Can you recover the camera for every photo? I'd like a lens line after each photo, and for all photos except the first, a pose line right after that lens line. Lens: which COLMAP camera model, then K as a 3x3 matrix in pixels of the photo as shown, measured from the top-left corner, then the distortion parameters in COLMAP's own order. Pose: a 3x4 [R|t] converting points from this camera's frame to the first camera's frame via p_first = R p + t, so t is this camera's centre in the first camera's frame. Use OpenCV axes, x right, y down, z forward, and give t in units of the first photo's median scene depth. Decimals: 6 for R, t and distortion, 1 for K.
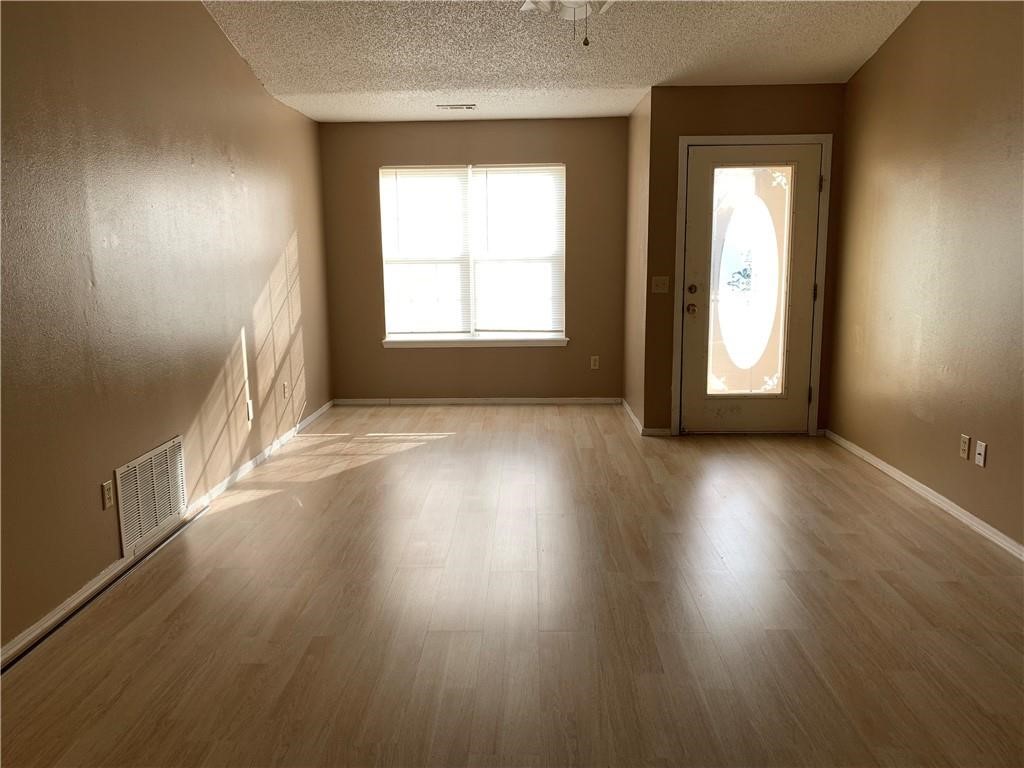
lens RADIAL K [[788.5, 0, 509.7], [0, 788.5, 385.4], [0, 0, 1]] dist [0.043522, 0.002953]
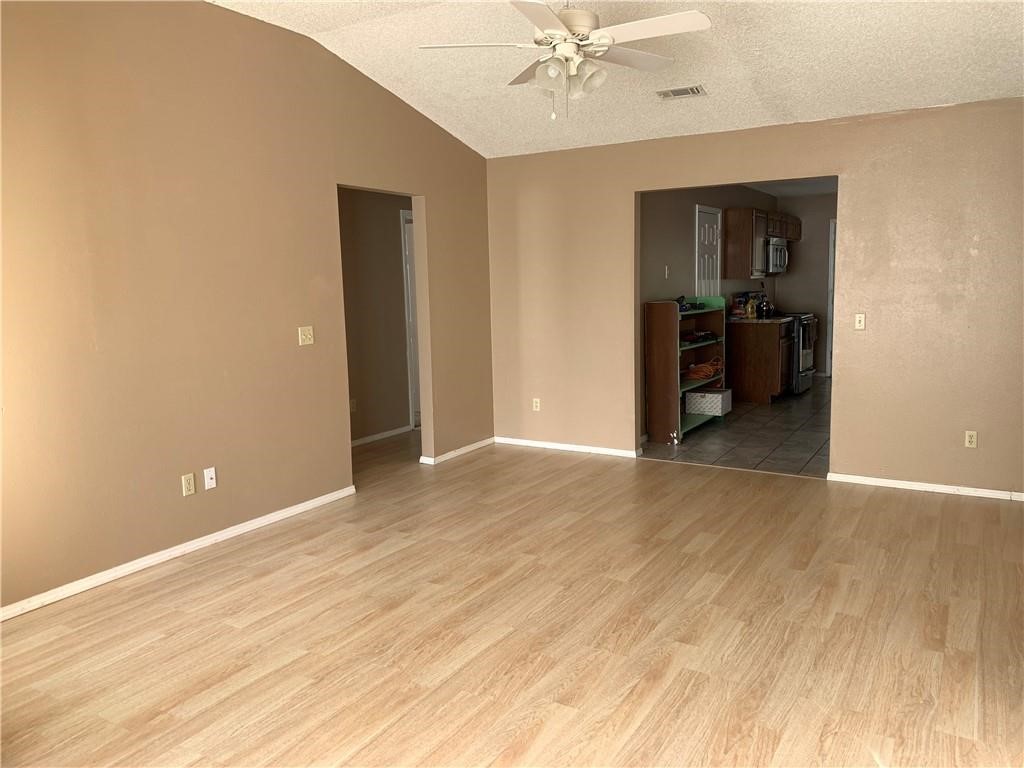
lens RADIAL K [[788.5, 0, 508.7], [0, 788.5, 381.0], [0, 0, 1]] dist [0.043522, 0.002953]
pose [[-0.873187, -0.033511, 0.486231, -0.327899], [0.116456, 0.954391, 0.274911, -0.300857], [-0.473267, 0.296673, -0.829459, 1.634408]]
